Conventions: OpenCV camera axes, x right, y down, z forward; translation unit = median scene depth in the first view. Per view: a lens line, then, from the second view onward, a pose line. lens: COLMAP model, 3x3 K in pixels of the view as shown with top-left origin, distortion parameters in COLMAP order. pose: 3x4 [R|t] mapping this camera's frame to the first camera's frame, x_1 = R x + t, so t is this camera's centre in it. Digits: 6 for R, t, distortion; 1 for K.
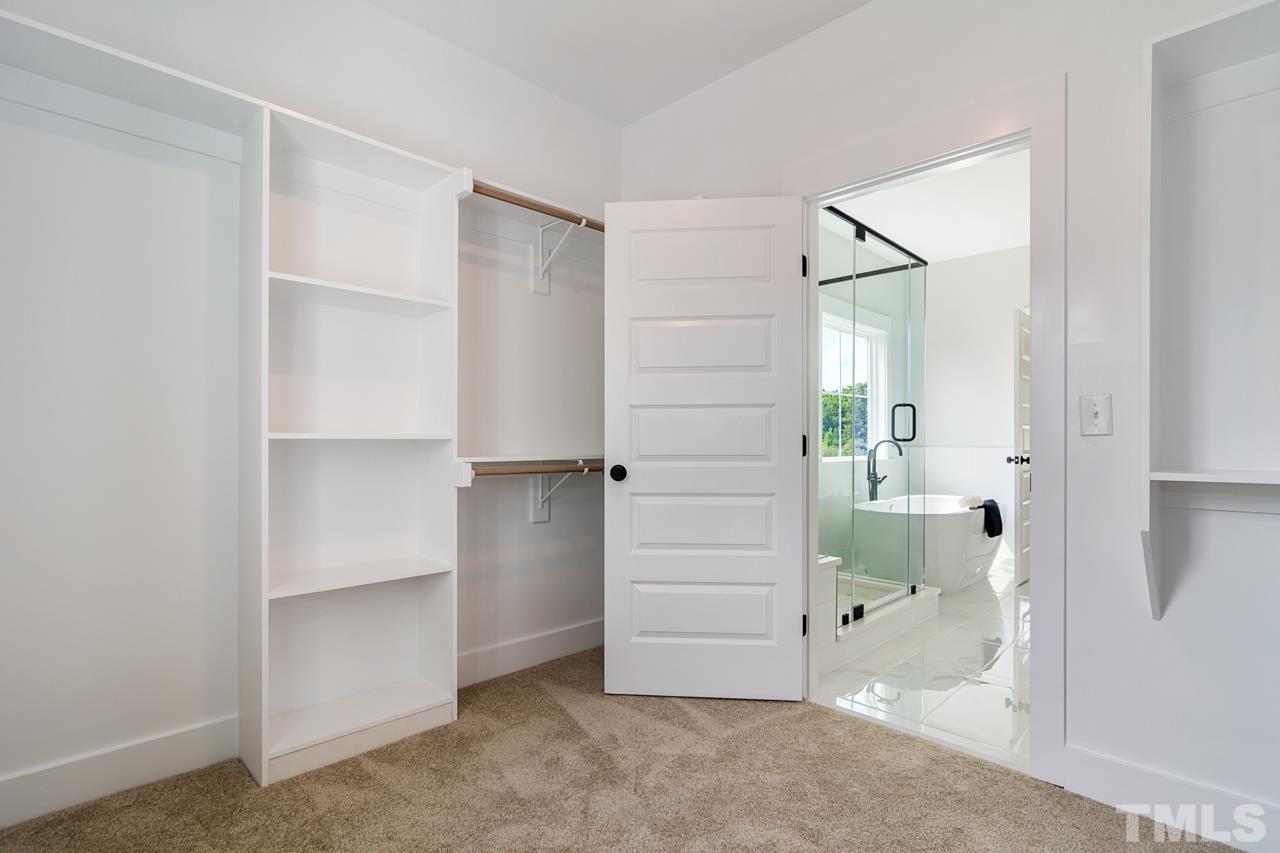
lens RADIAL K [[619.2, 0, 641.0], [0, 619.2, 435.1], [0, 0, 1]] dist [-0.000017, 0.000678]
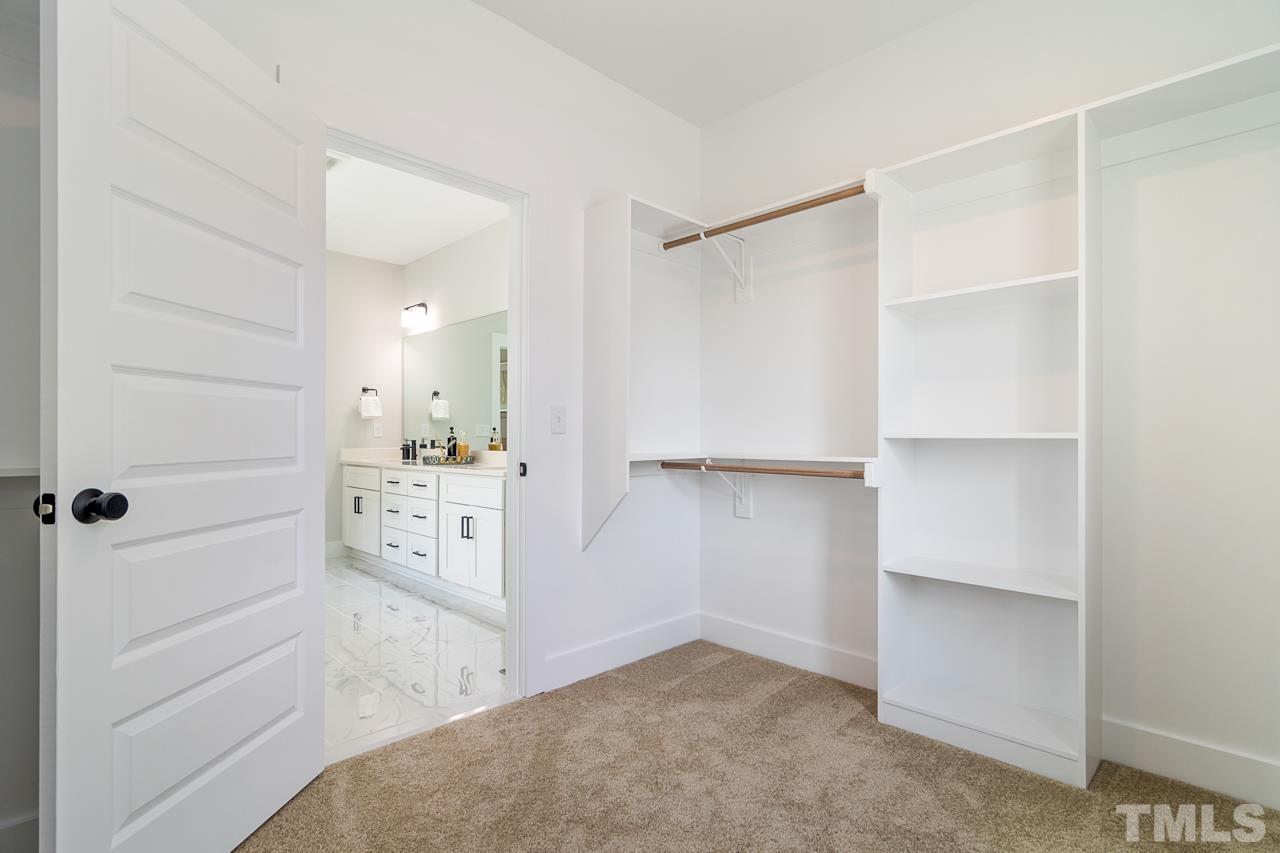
lens RADIAL K [[619.2, 0, 641.0], [0, 619.2, 435.1], [0, 0, 1]] dist [-0.000017, 0.000678]
pose [[0.007177, 0.003725, 0.999967, -0.503425], [-0.002790, 0.999989, -0.003705, 0.008218], [-0.999970, -0.002763, 0.007187, 0.580092]]
